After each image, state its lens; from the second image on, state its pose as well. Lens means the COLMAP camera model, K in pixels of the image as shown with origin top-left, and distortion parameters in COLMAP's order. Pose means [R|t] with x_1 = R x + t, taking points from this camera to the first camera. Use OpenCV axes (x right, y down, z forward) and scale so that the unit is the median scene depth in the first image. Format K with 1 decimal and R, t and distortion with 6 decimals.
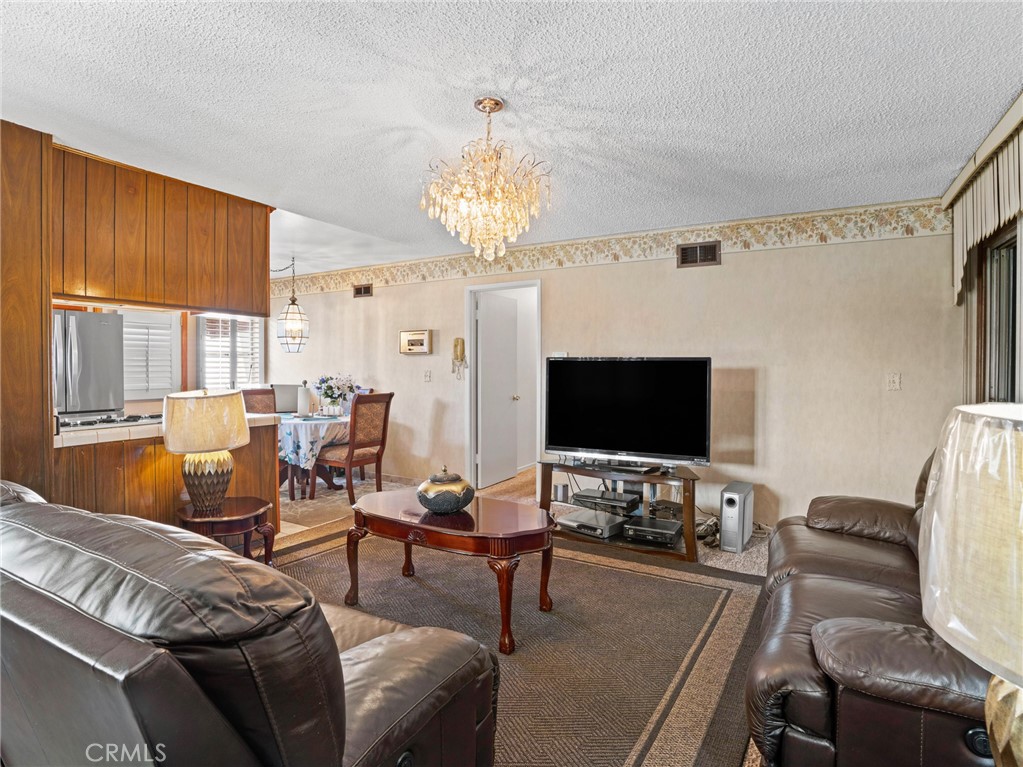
lens RADIAL K [[534.7, 0, 516.7], [0, 534.7, 369.3], [0, 0, 1]] dist [-0.072767, 0.031149]
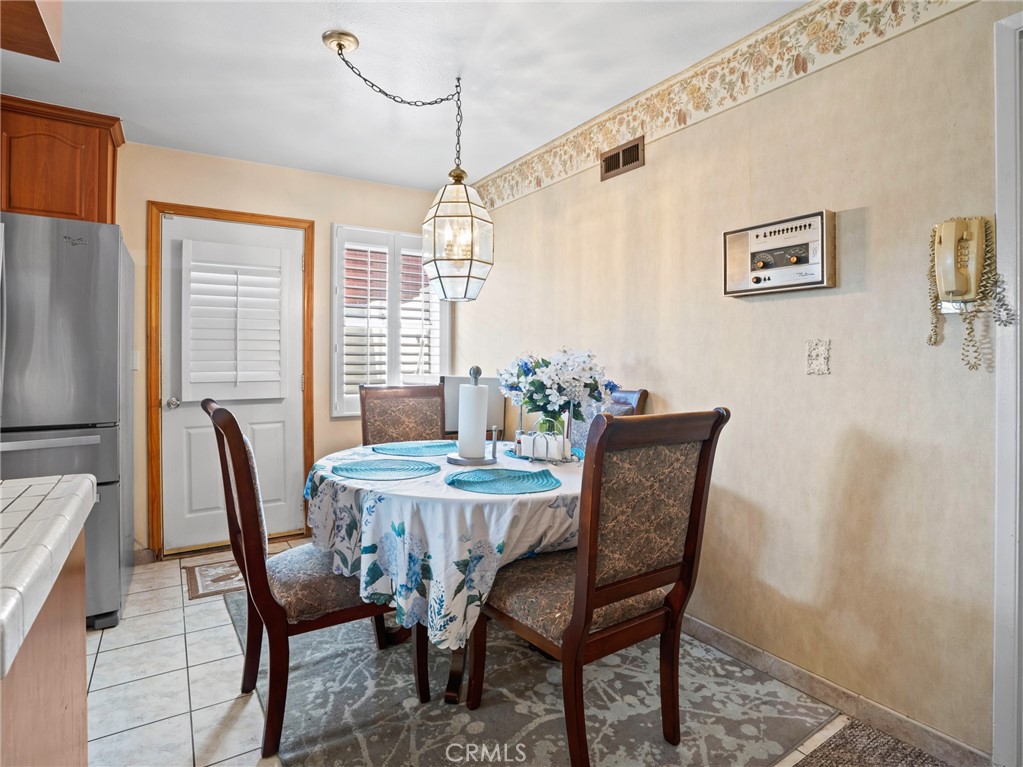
lens RADIAL K [[534.7, 0, 516.7], [0, 534.7, 369.3], [0, 0, 1]] dist [-0.072767, 0.031149]
pose [[0.892120, 0.007708, -0.451732, -0.192781], [0.000025, 0.999854, 0.017112, 0.015358], [0.451798, -0.015277, 0.891990, 0.650450]]
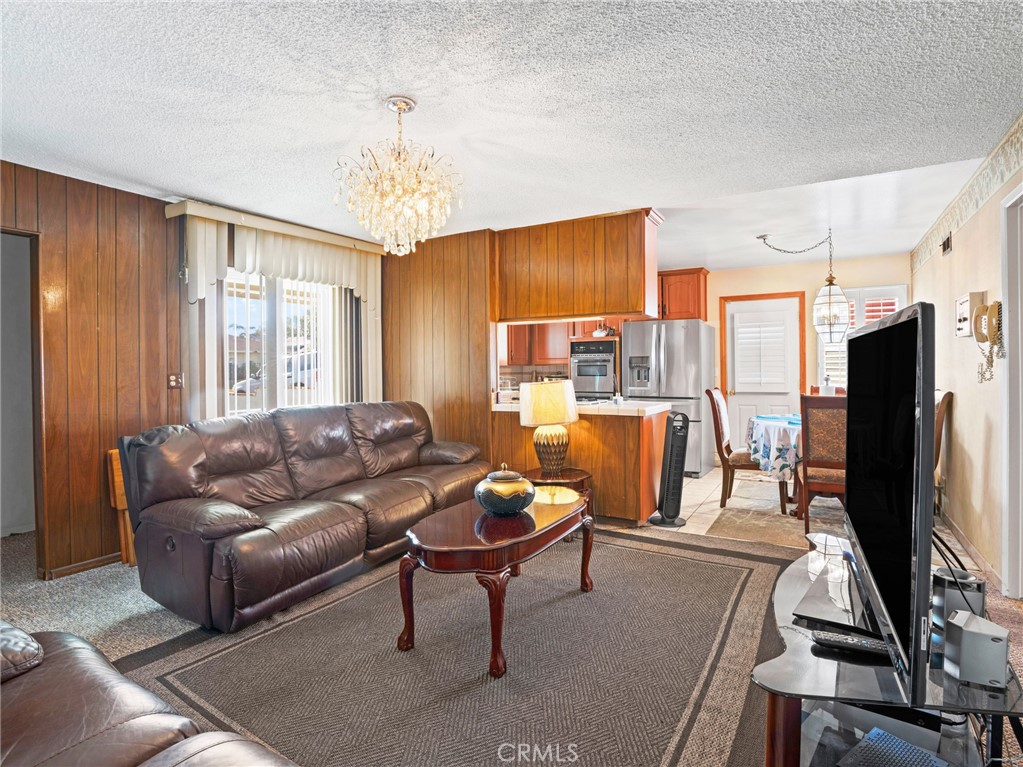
lens RADIAL K [[534.7, 0, 516.7], [0, 534.7, 369.3], [0, 0, 1]] dist [-0.072767, 0.031149]
pose [[-0.011721, 0.002310, -0.999929, 0.408451], [0.003001, 0.999993, 0.002275, 0.005509], [0.999927, -0.002974, -0.011728, 0.519753]]
